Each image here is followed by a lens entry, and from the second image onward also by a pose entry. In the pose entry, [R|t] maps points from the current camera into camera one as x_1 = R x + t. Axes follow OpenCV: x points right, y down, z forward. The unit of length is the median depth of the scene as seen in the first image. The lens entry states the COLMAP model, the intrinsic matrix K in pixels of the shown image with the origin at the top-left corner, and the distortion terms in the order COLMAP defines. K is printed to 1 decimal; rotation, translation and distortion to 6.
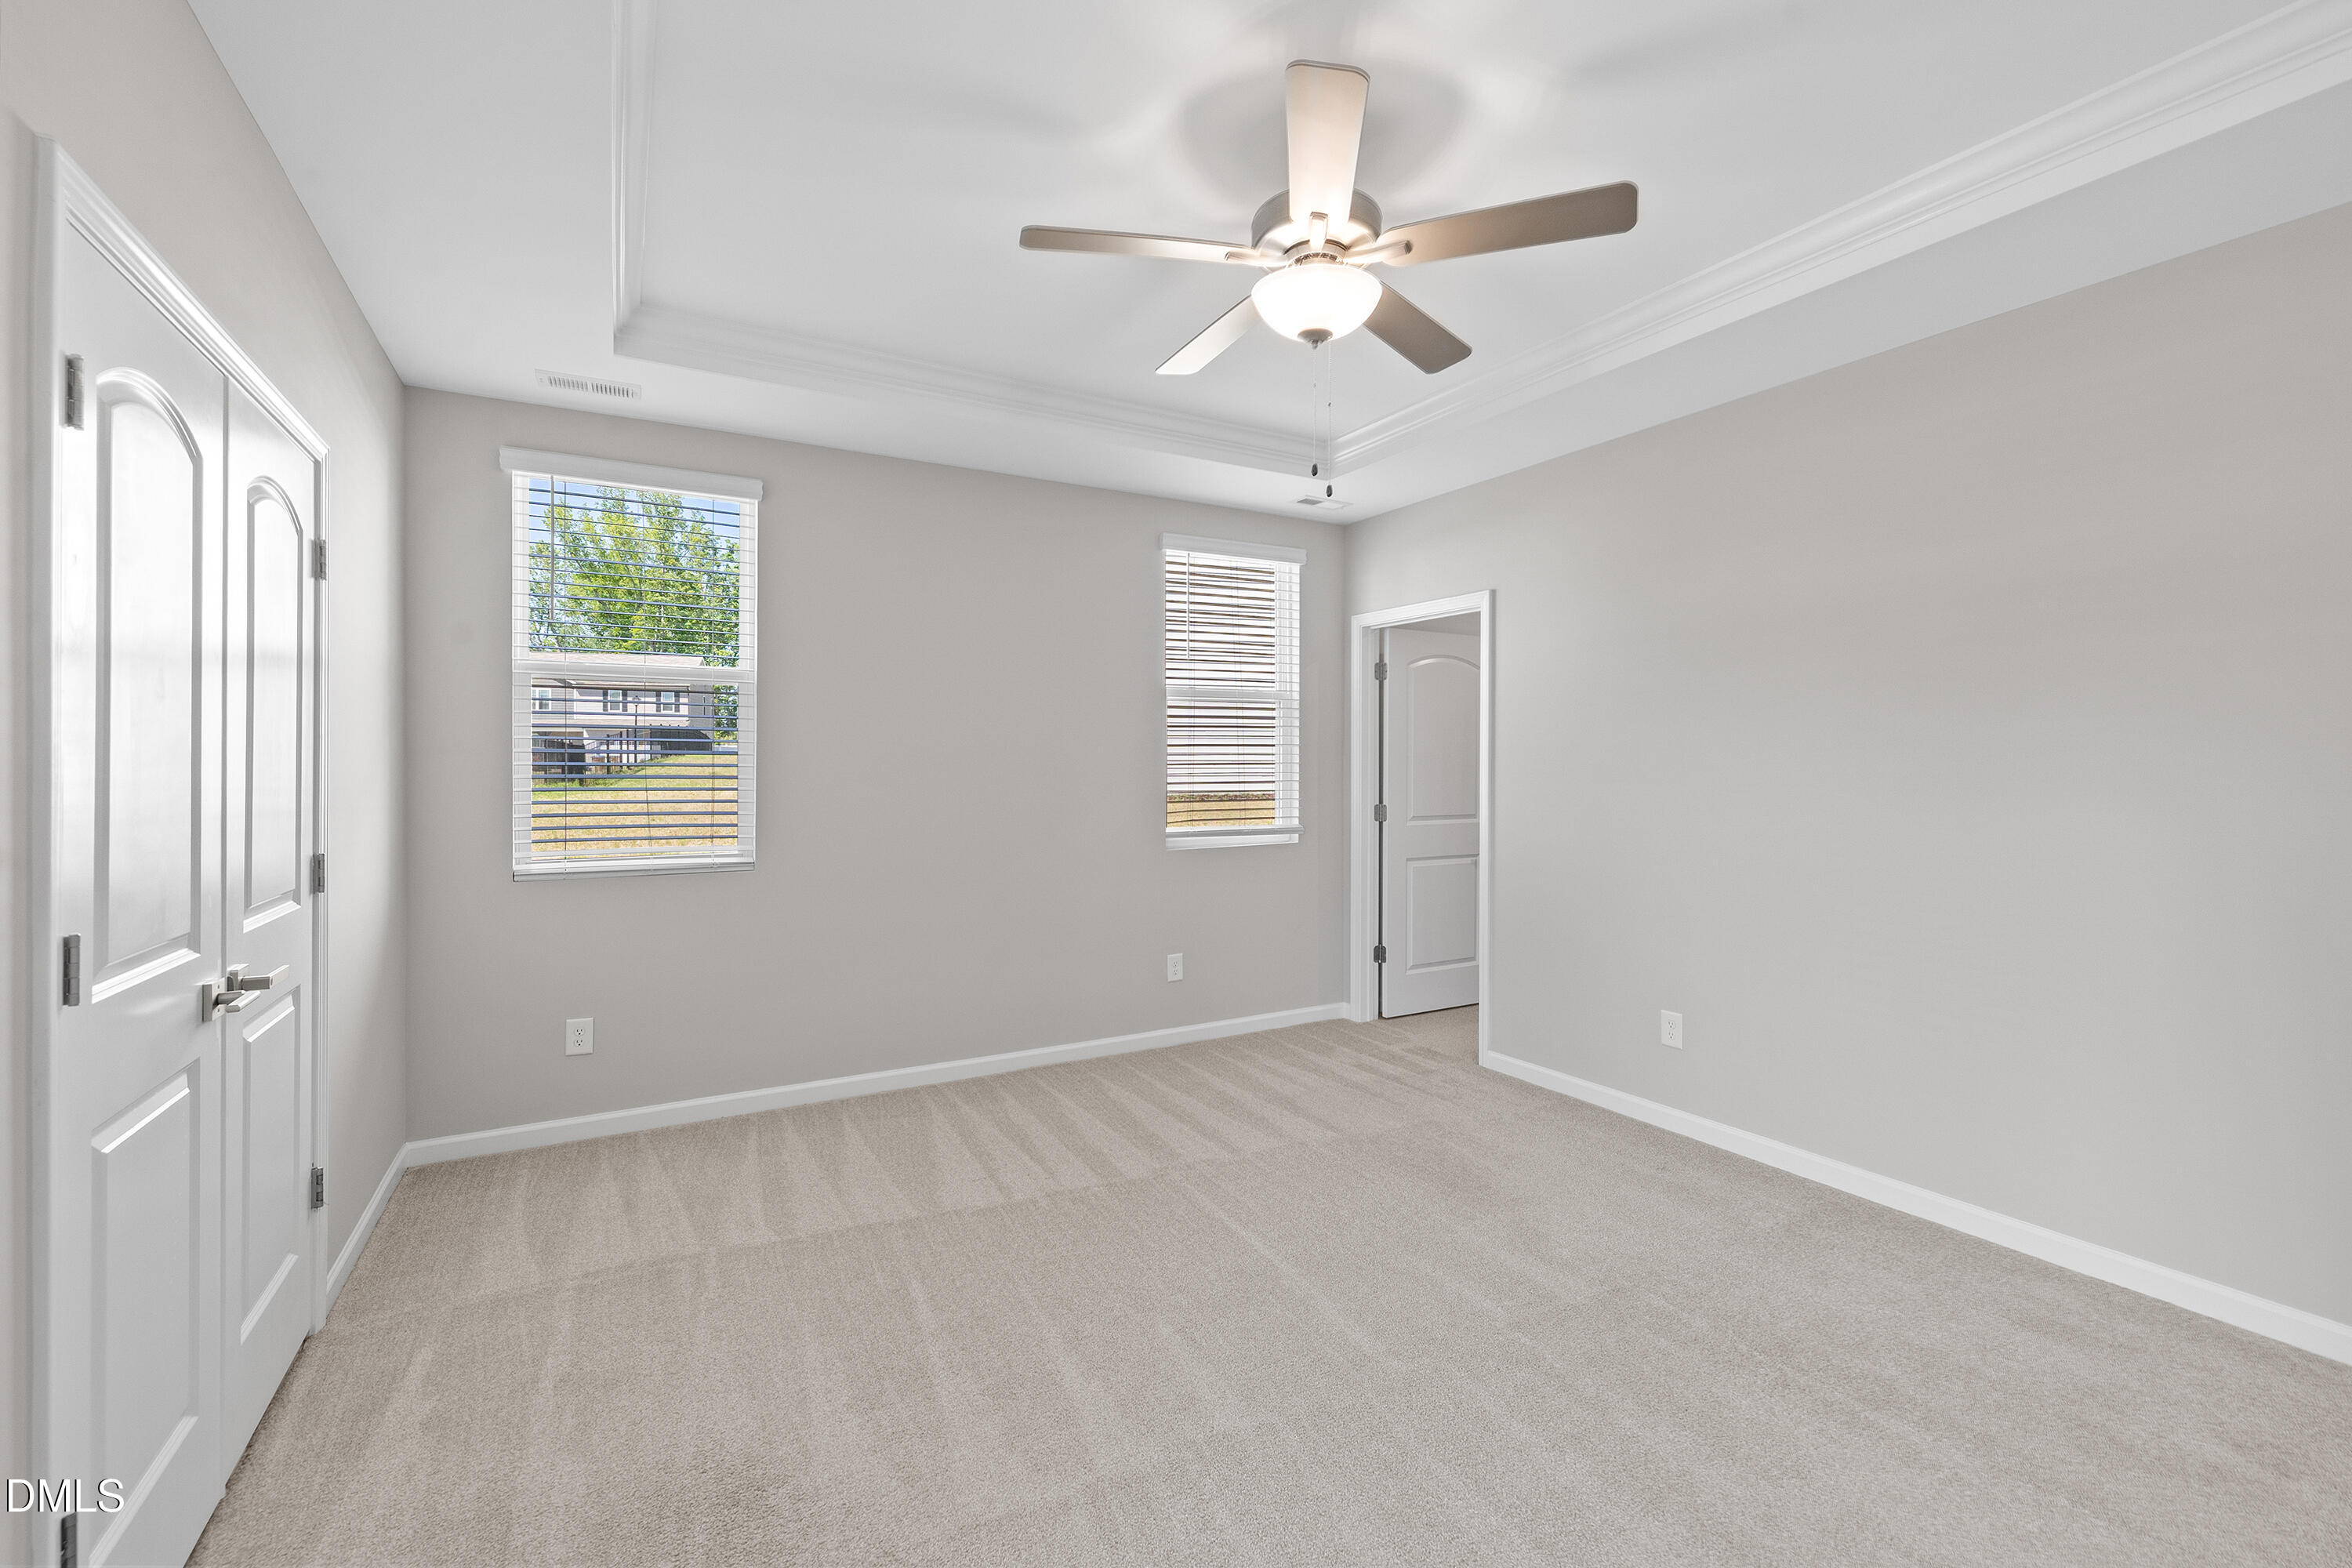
lens RADIAL K [[990.2, 0, 1179.9], [0, 990.2, 766.9], [0, 0, 1]] dist [0.000619, 0.000073]
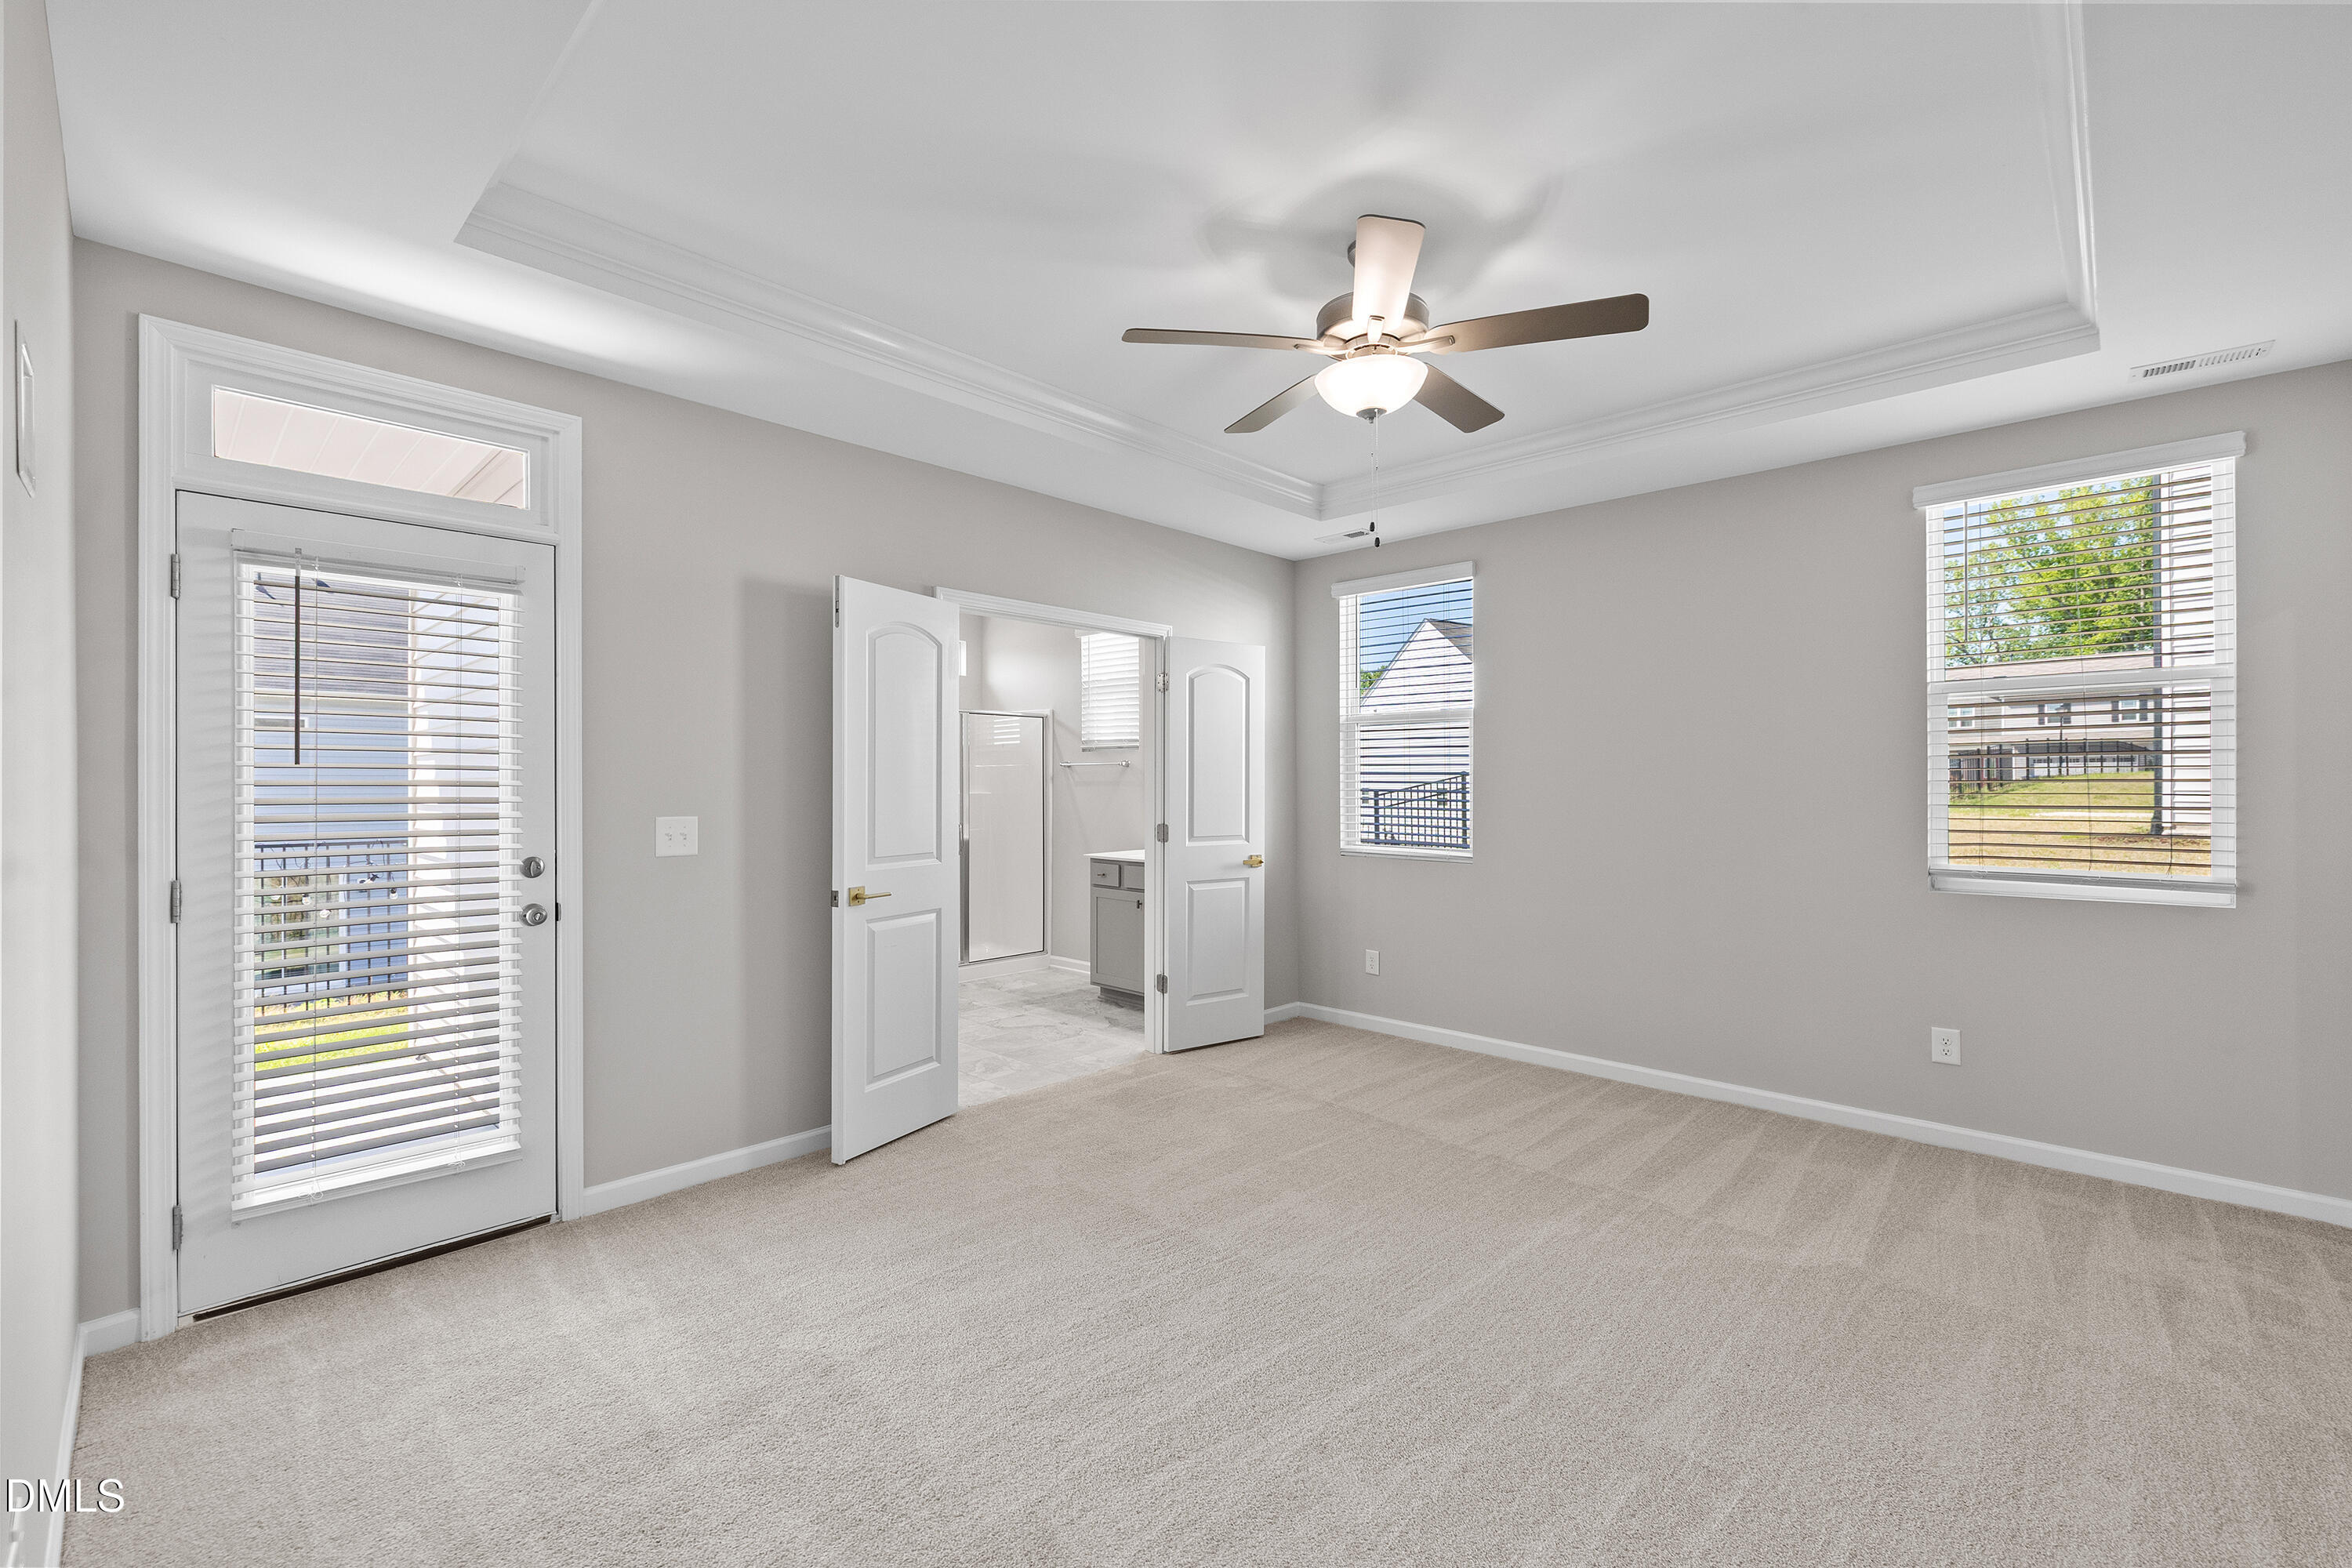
lens RADIAL K [[993.0, 0, 1175.2], [0, 993.0, 791.9], [0, 0, 1]] dist [-0.000057, -0.000063]
pose [[0.284856, 0.005360, -0.958555, 0.628546], [-0.002494, 0.999985, 0.004851, 0.003901], [0.958567, 0.001009, 0.284865, 0.232721]]
